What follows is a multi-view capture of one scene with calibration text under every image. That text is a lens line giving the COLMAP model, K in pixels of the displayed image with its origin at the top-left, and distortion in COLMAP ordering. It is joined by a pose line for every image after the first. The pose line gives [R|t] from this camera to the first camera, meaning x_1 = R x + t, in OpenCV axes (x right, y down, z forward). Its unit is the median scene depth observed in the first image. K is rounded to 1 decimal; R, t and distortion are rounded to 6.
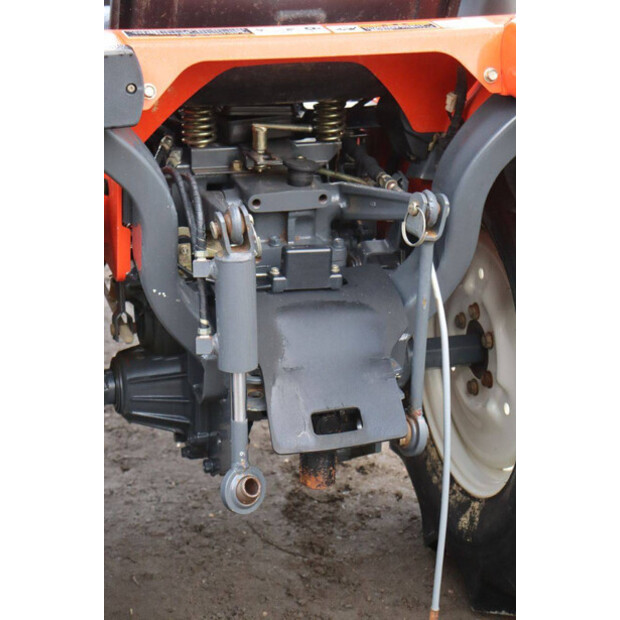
lens RADIAL K [[1462.0, 0, 308.4], [0, 1462.0, 305.4], [0, 0, 1]] dist [0.445167, 0.000000]
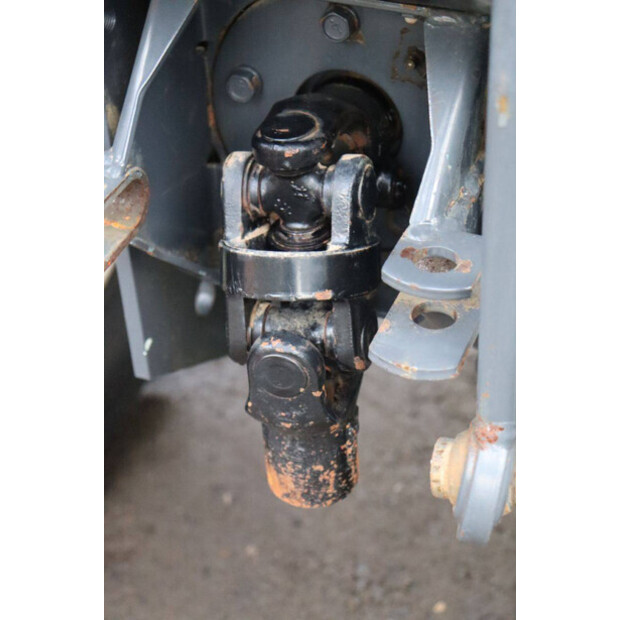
lens RADIAL K [[1462.0, 0, 309.2], [0, 1462.0, 310.3], [0, 0, 1]] dist [0.445167, 0.000000]
pose [[0.778756, 0.317147, -0.541254, 0.208579], [-0.158323, 0.934227, 0.319613, -0.047729], [0.607019, -0.163208, 0.777747, 0.725307]]
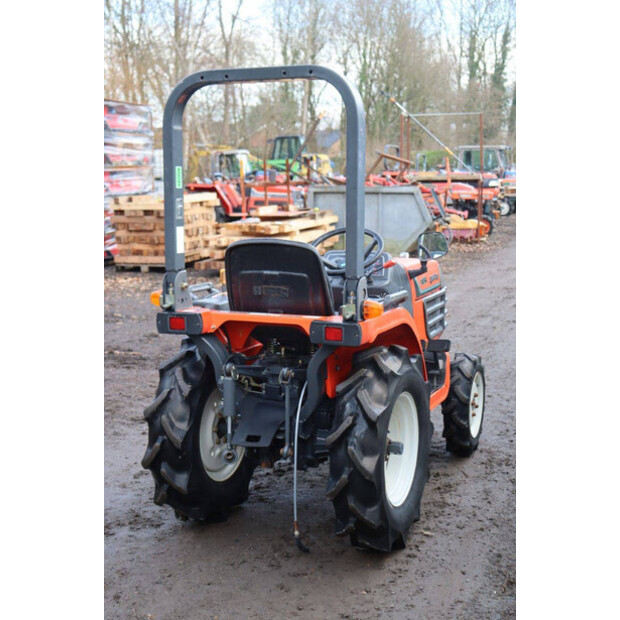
lens RADIAL K [[958.3, 0, 306.5], [0, 958.3, 308.1], [0, 0, 1]] dist [0.054648, 0.000000]
pose [[0.760607, 0.067191, -0.645726, 1.315408], [-0.213384, 0.965243, -0.150909, 0.090333], [0.613143, 0.252570, 0.748508, -0.474861]]
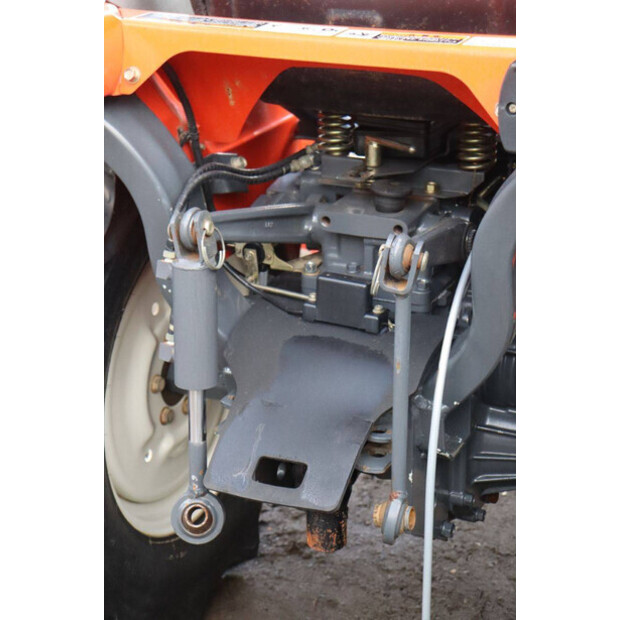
lens RADIAL K [[1462.0, 0, 307.0], [0, 1462.0, 305.8], [0, 0, 1]] dist [0.445167, 0.000000]
pose [[0.750778, 0.207758, -0.627032, 0.540546], [-0.213283, 0.974652, 0.067562, -0.078383], [0.625174, 0.083011, 0.776058, 0.301277]]
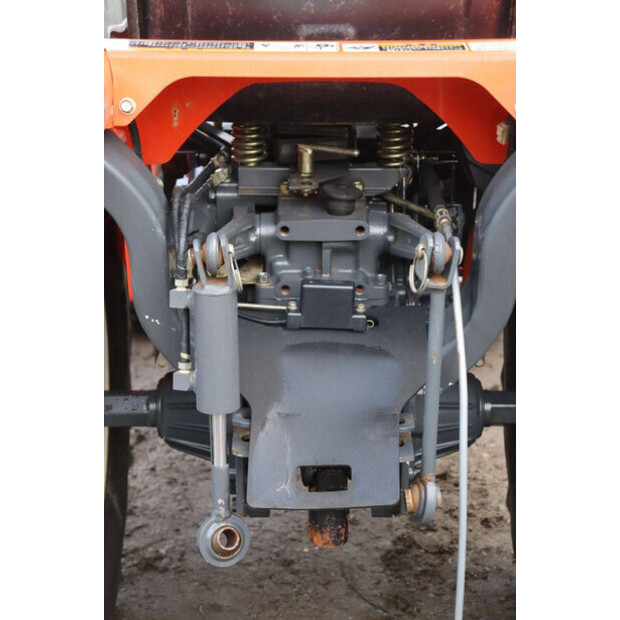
lens RADIAL K [[1462.0, 0, 307.7], [0, 1462.0, 308.5], [0, 0, 1]] dist [0.445167, 0.000000]
pose [[0.960666, 0.087082, -0.263699, 0.229694], [-0.085510, 0.996184, 0.017454, -0.038600], [0.264213, 0.005782, 0.964447, 0.115378]]
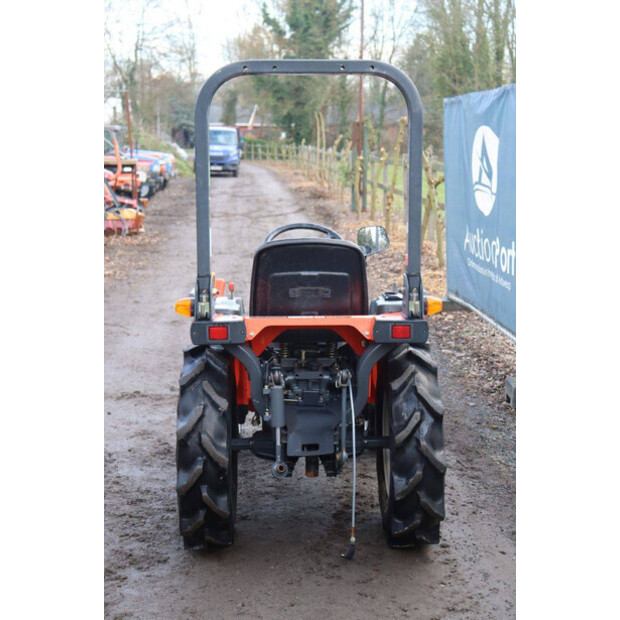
lens RADIAL K [[1075.0, 0, 310.4], [0, 1075.0, 310.1], [0, 0, 1]] dist [0.123291, 0.000000]
pose [[0.966787, 0.014955, -0.255146, 0.537777], [-0.070796, 0.974894, -0.211117, 0.253947], [0.245583, 0.222169, 0.943573, -1.039557]]
